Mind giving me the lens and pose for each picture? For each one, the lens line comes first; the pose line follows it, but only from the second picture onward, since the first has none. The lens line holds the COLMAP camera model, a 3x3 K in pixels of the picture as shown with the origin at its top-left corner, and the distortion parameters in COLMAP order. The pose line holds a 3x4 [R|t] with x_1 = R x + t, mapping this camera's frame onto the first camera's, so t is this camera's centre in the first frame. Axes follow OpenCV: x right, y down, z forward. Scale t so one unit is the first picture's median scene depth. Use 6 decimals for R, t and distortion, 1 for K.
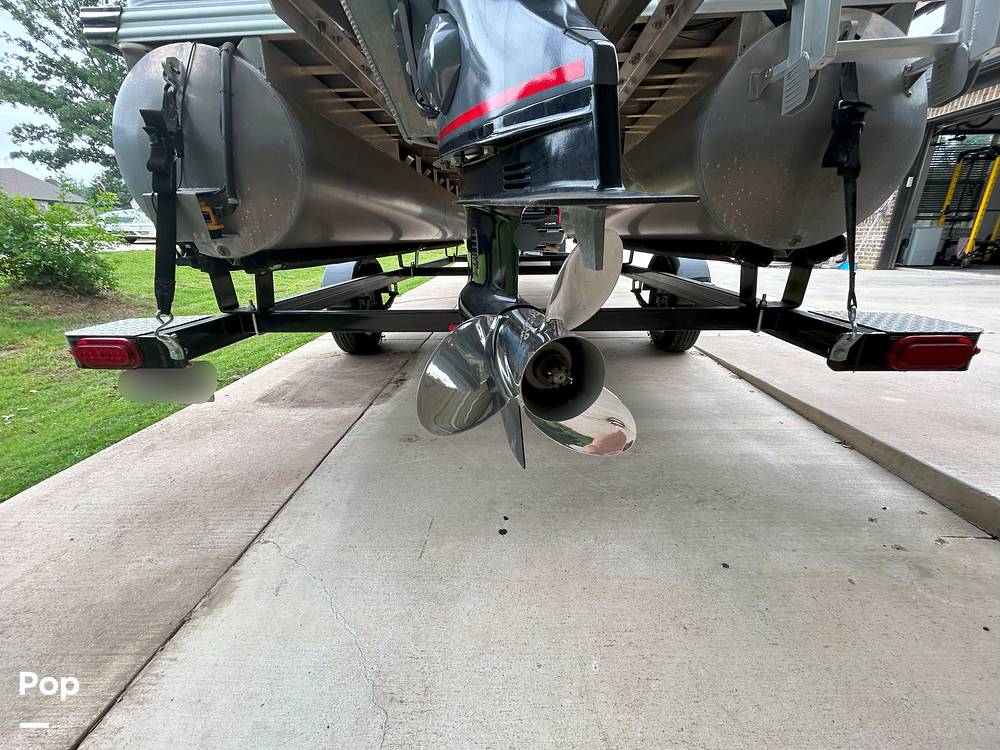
lens RADIAL K [[403.4, 0, 497.6], [0, 403.4, 371.8], [0, 0, 1]] dist [-0.000605, 0.000601]
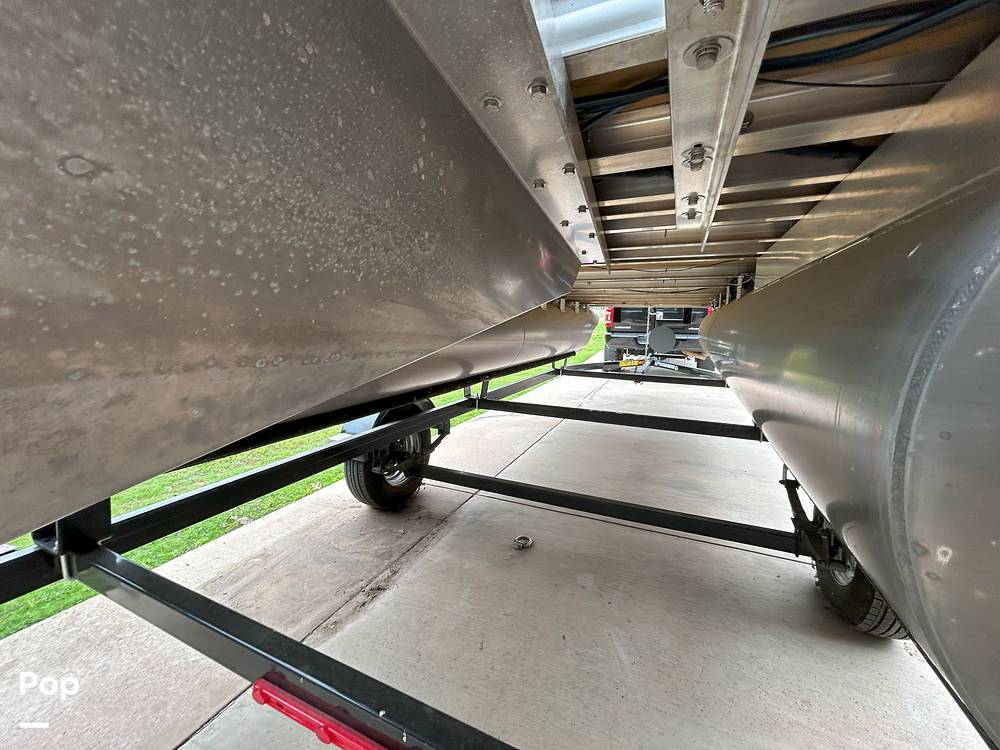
lens RADIAL K [[403.4, 0, 497.0], [0, 403.4, 374.0], [0, 0, 1]] dist [-0.000605, 0.000601]
pose [[0.932403, 0.077699, -0.352970, 0.228100], [-0.144605, 0.975242, -0.167309, -0.336475], [0.331231, 0.207041, 0.920554, 0.437079]]
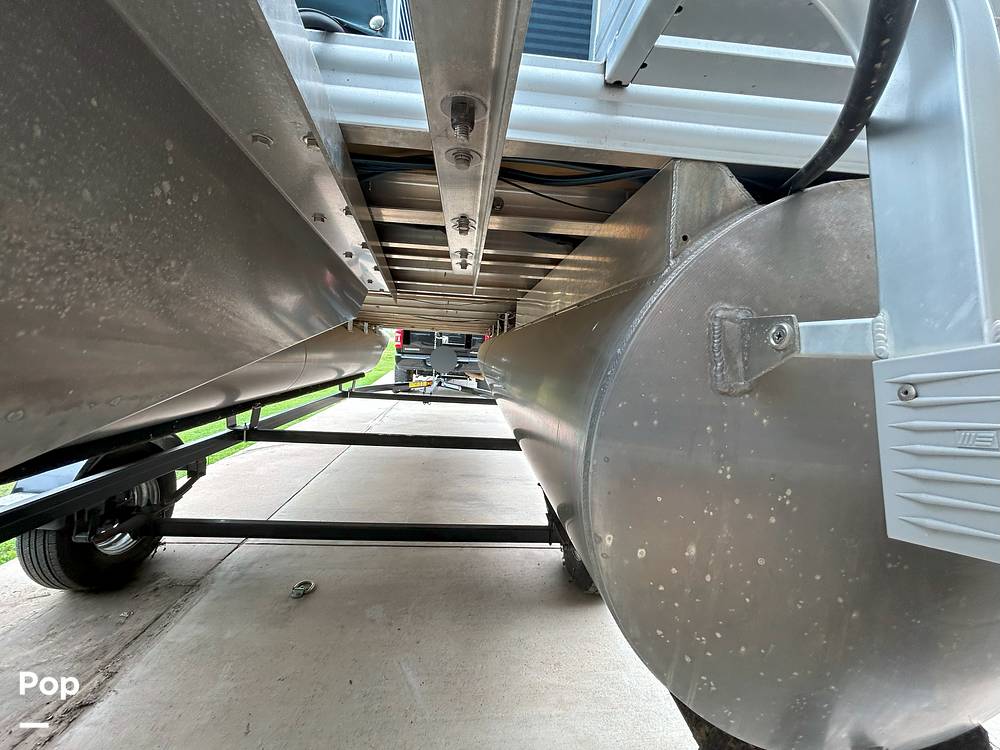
lens RADIAL K [[403.4, 0, 496.8], [0, 403.4, 373.7], [0, 0, 1]] dist [-0.000605, 0.000601]
pose [[0.987877, 0.065588, 0.140704, 0.235975], [-0.027149, 0.965389, -0.259399, -0.348160], [-0.152847, 0.252434, 0.955466, 0.418928]]
